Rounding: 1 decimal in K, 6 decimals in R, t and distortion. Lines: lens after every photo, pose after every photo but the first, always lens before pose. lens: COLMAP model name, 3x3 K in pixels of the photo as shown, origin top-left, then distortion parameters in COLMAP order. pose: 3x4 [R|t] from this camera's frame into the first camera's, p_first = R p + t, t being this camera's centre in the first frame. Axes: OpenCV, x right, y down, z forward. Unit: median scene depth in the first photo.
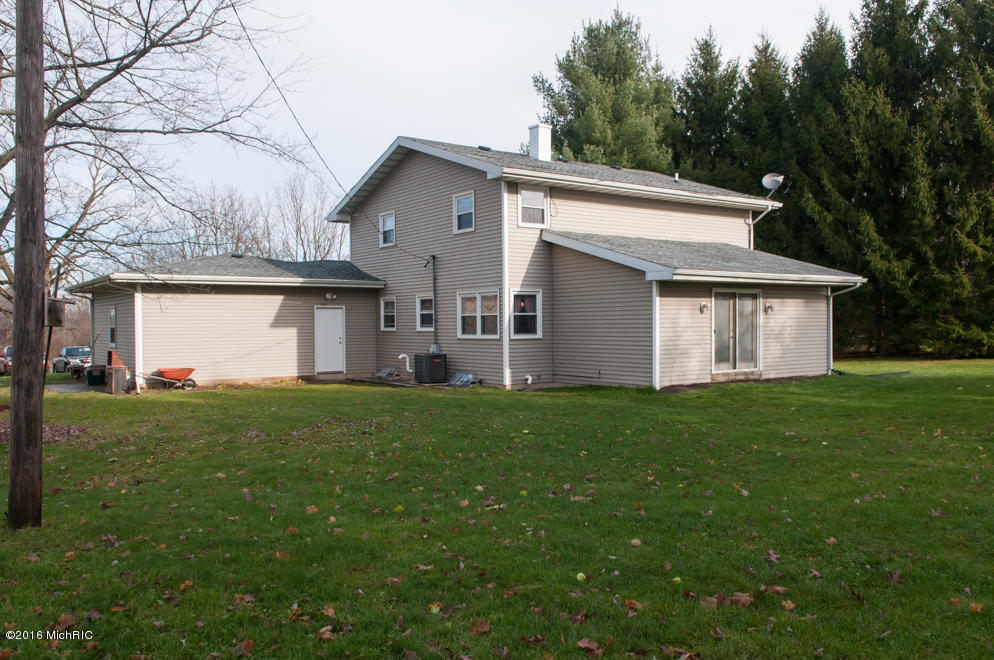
lens RADIAL K [[820.2, 0, 493.6], [0, 820.2, 326.4], [0, 0, 1]] dist [0.014958, -0.000287]
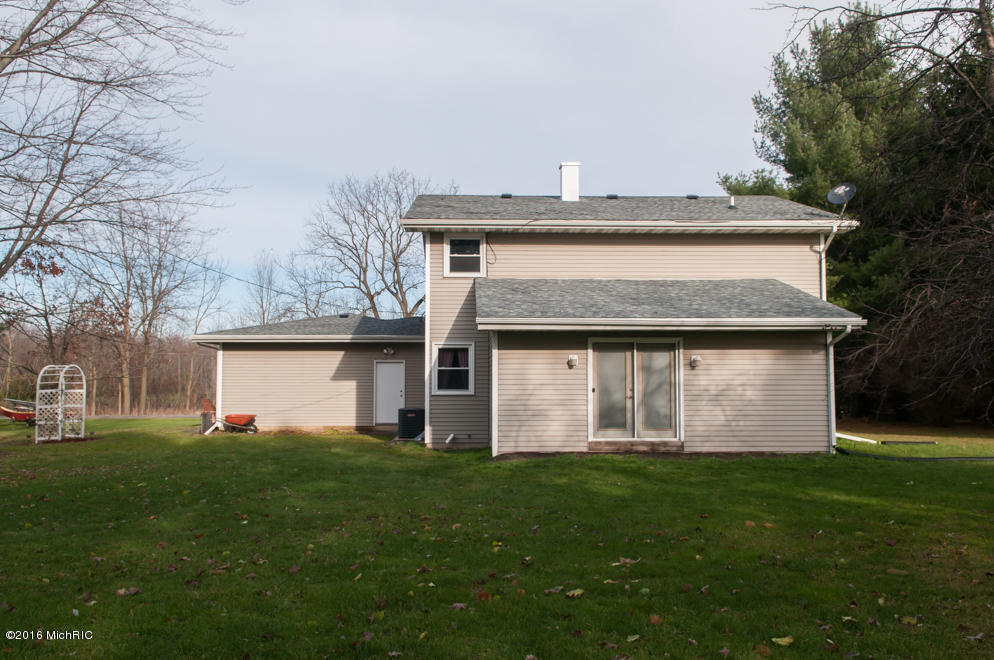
lens RADIAL K [[820.2, 0, 494.8], [0, 820.2, 332.4], [0, 0, 1]] dist [0.014958, -0.000287]
pose [[0.829745, -0.024076, -0.557623, 0.611688], [-0.007800, 0.998471, -0.054718, -0.005468], [0.558088, 0.049751, 0.828289, 0.244626]]
